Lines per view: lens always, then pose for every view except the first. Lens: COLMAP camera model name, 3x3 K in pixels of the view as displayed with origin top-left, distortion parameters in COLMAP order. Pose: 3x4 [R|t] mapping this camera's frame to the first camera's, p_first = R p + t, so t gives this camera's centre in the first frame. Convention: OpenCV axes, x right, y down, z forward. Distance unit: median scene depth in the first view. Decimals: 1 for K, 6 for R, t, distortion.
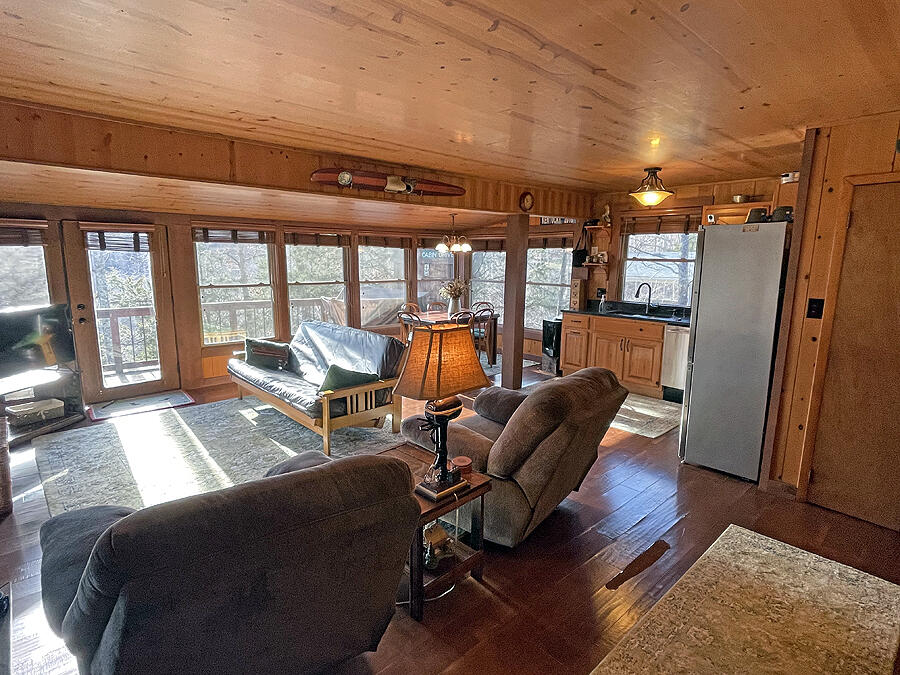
lens RADIAL K [[479.5, 0, 450.0], [0, 479.5, 337.5], [0, 0, 1]] dist [0.000622, -0.000313]
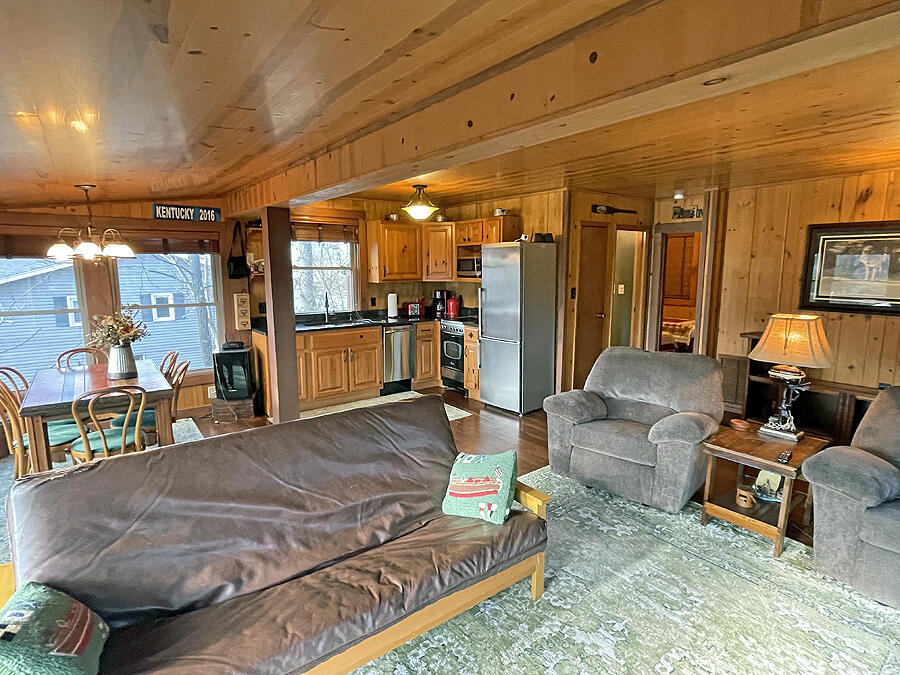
lens RADIAL K [[481.2, 0, 450.0], [0, 481.2, 337.5], [0, 0, 1]] dist [-0.000740, 0.000749]
pose [[0.093086, -0.151718, 0.984031, -0.688235], [0.171182, 0.976044, 0.134294, -0.140424], [-0.980832, 0.155948, 0.116828, 0.822253]]
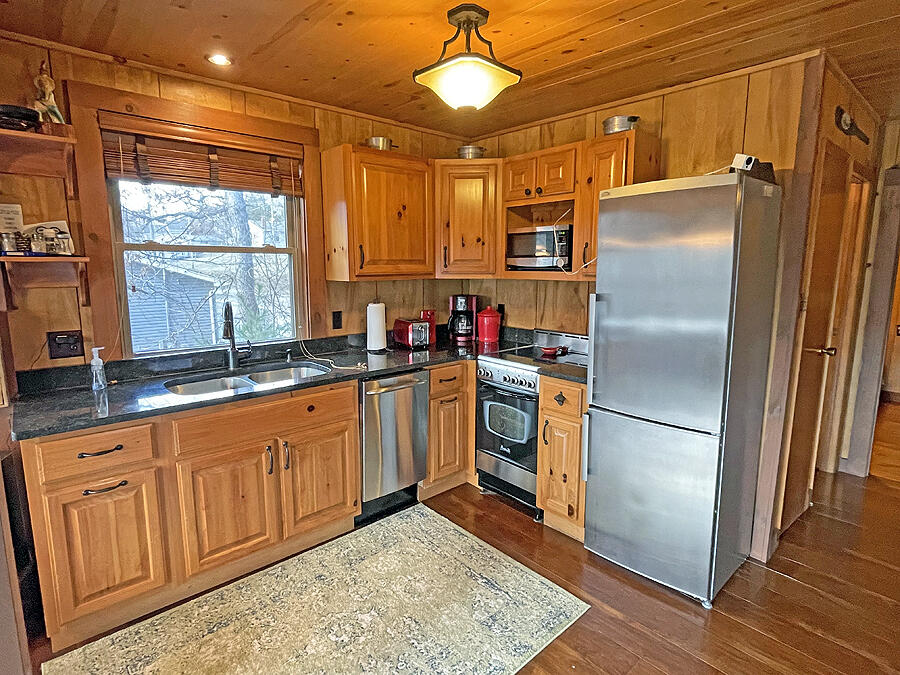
lens RADIAL K [[481.2, 0, 450.0], [0, 481.2, 337.5], [0, 0, 1]] dist [-0.000740, 0.000749]
pose [[0.012523, -0.160085, 0.987024, -0.018611], [0.166932, 0.973583, 0.155787, -0.147107], [-0.985889, 0.162815, 0.038916, 1.000503]]
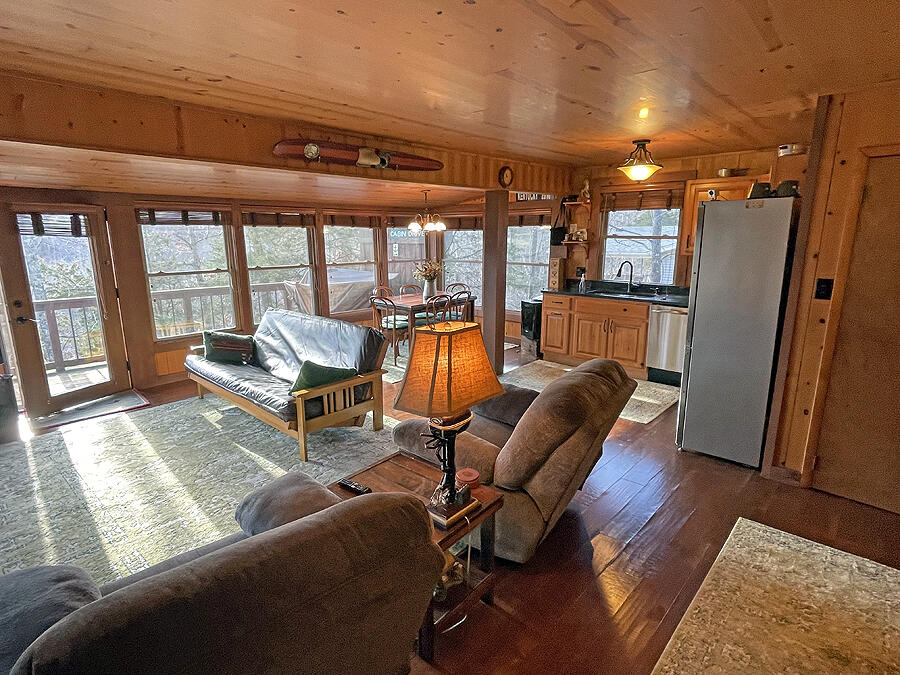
lens RADIAL K [[481.2, 0, 450.0], [0, 481.2, 337.5], [0, 0, 1]] dist [-0.000740, 0.000749]
pose [[0.996898, -0.029045, 0.073153, -0.031986], [0.025707, 0.998602, 0.046176, -0.017694], [-0.074392, -0.044153, 0.996251, 0.064424]]
